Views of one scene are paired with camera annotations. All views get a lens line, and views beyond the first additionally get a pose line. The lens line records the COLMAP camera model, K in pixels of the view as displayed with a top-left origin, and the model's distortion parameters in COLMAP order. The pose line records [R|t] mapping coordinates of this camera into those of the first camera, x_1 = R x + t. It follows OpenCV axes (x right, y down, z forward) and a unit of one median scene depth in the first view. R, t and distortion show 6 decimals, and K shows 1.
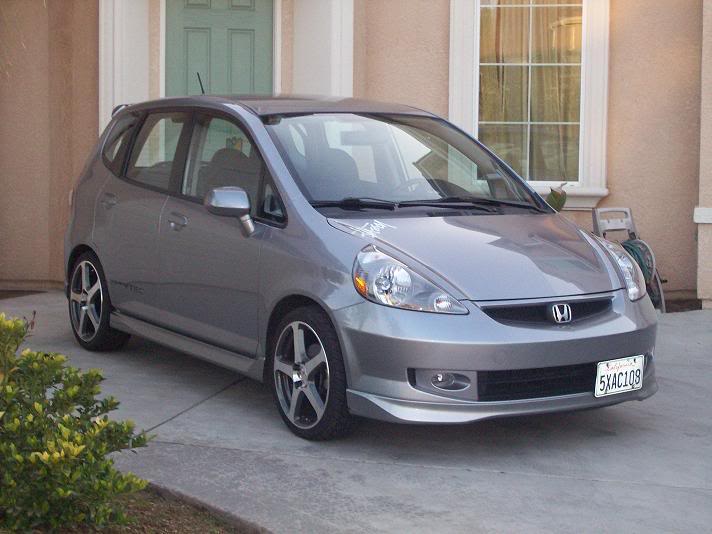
lens RADIAL K [[1448.0, 0, 356.0], [0, 1448.0, 267.0], [0, 0, 1]] dist [-0.061776, -0.142975]
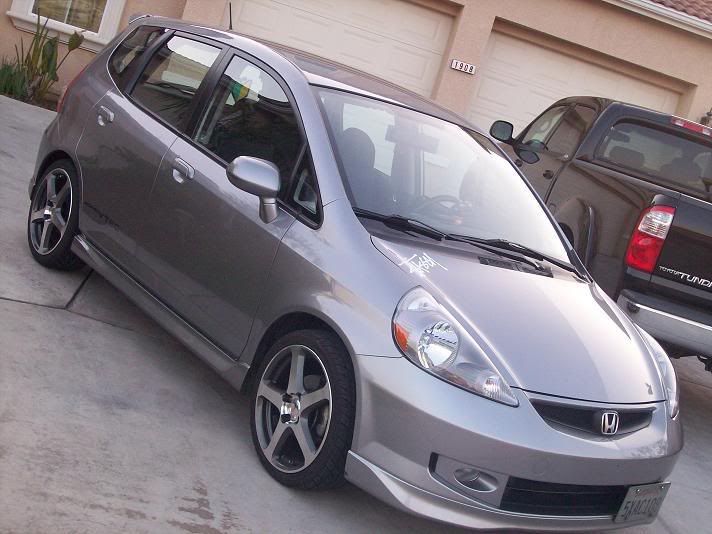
lens RADIAL K [[1120.4, 0, 356.0], [0, 1120.4, 267.0], [0, 0, 1]] dist [-0.023091, -0.068966]
pose [[0.954971, 0.269470, 0.124160, -0.105514], [-0.278796, 0.958161, 0.064806, -0.056374], [-0.101502, -0.096504, 0.990144, 0.356119]]
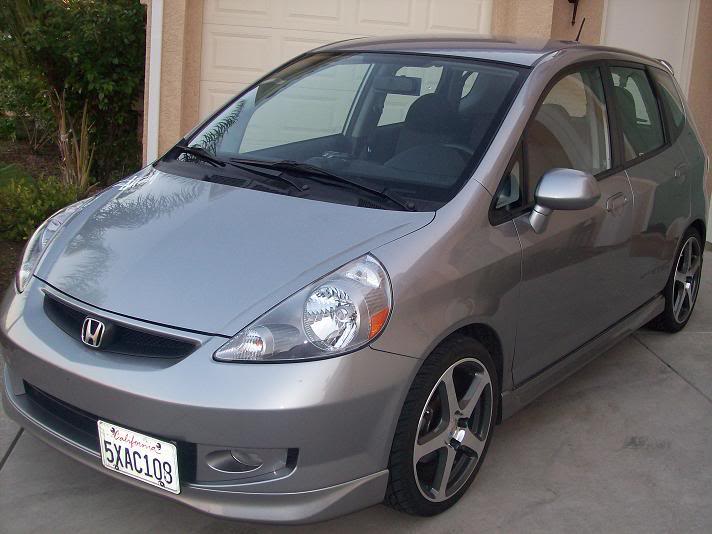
lens RADIAL K [[933.6, 0, 356.0], [0, 933.6, 267.0], [0, 0, 1]] dist [-0.122370, 0.016117]
pose [[0.322560, 0.225953, -0.919185, 0.571650], [-0.136728, 0.972028, 0.190962, -0.099391], [0.936622, 0.064082, 0.344431, 0.933916]]
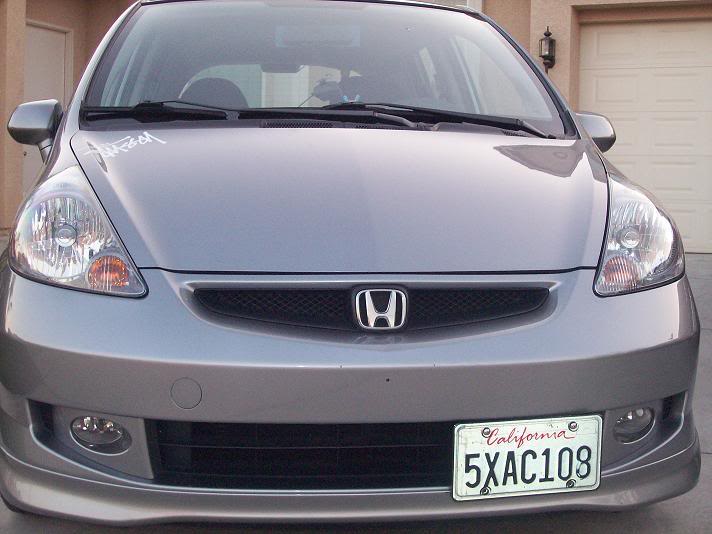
lens RADIAL K [[1033.1, 0, 356.0], [0, 1033.1, 267.0], [0, 0, 1]] dist [0.005603, 0.041645]
pose [[0.896386, 0.034929, -0.441896, 0.272207], [-0.043279, 0.999024, -0.008825, 0.020924], [0.441156, 0.027036, 0.897023, 0.678412]]
